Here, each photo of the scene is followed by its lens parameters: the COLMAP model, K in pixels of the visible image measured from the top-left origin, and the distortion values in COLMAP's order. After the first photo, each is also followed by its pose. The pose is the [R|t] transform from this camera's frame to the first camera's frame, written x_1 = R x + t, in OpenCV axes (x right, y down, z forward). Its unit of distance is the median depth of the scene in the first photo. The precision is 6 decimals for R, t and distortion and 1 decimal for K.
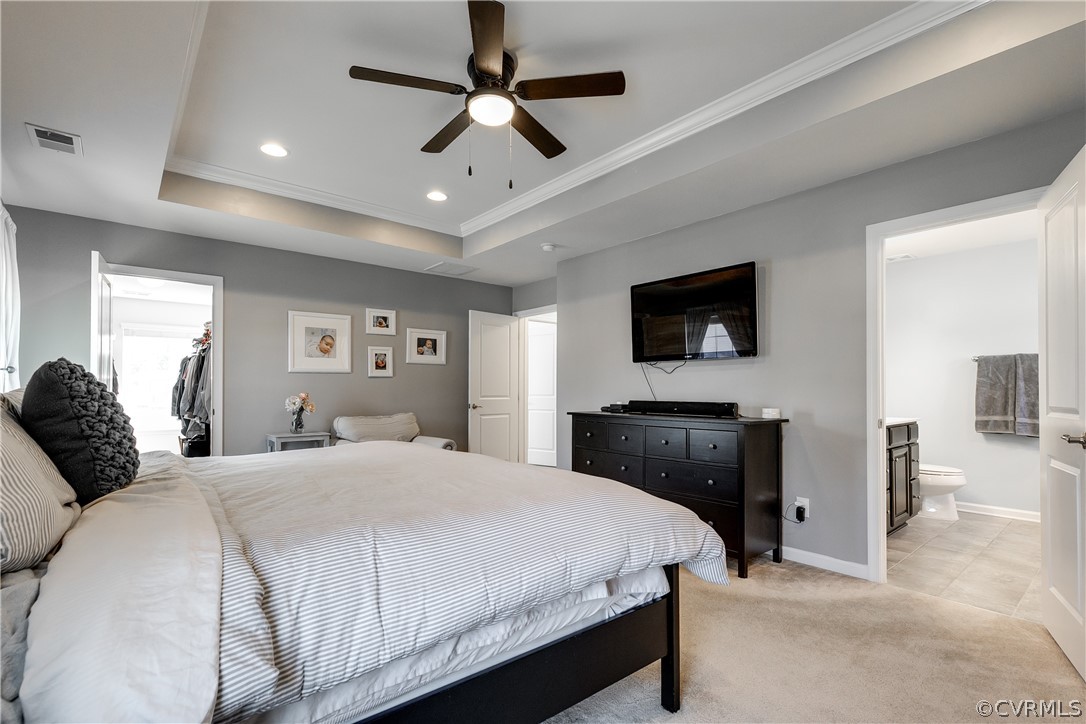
lens RADIAL K [[497.0, 0, 543.9], [0, 497.0, 379.9], [0, 0, 1]] dist [0.001218, -0.001542]
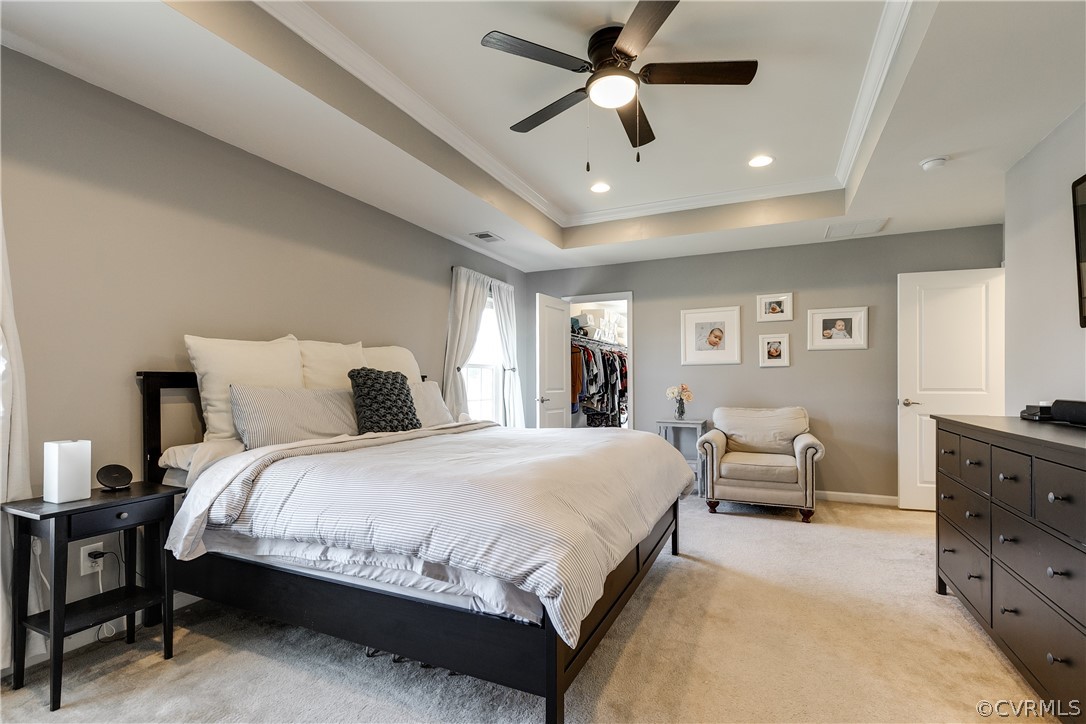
lens RADIAL K [[497.0, 0, 546.7], [0, 497.0, 376.5], [0, 0, 1]] dist [0.001218, -0.001542]
pose [[0.439023, -0.010660, -0.898412, 0.325434], [0.022192, 0.999753, -0.001018, 0.003975], [0.898201, -0.019490, 0.439152, 0.208992]]
